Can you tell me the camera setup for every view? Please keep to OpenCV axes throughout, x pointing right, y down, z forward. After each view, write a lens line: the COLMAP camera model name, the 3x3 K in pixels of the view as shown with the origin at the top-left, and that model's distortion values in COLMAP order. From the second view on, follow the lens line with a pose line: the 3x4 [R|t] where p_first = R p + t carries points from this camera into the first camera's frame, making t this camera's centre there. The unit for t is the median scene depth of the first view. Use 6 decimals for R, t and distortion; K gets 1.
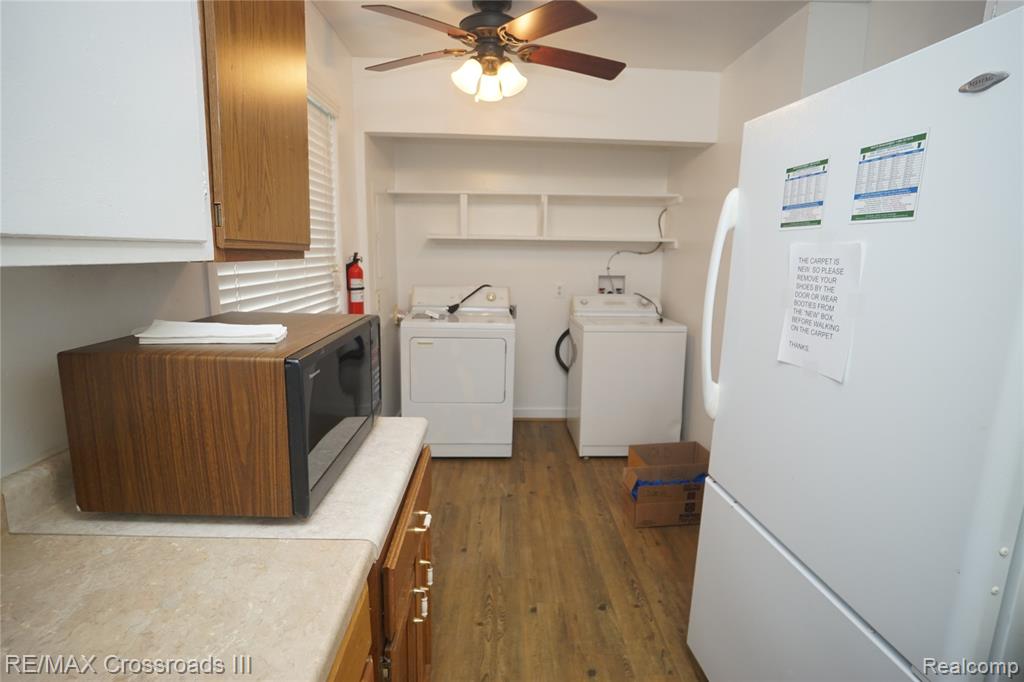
lens RADIAL K [[513.8, 0, 512.0], [0, 513.8, 341.0], [0, 0, 1]] dist [-0.001035, -0.000030]
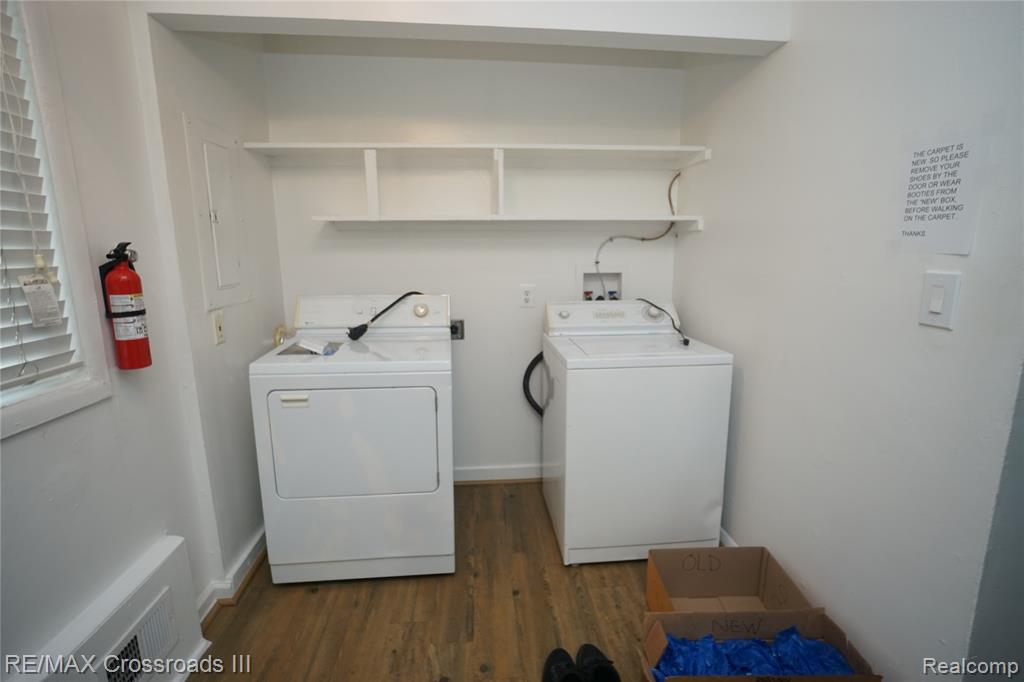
lens RADIAL K [[484.3, 0, 512.0], [0, 484.3, 341.0], [0, 0, 1]] dist [-0.042630, -0.000111]
pose [[0.998276, -0.028240, 0.051458, 0.041443], [0.027467, 0.999500, 0.015683, -0.054063], [-0.051875, -0.014243, 0.998552, 0.389001]]
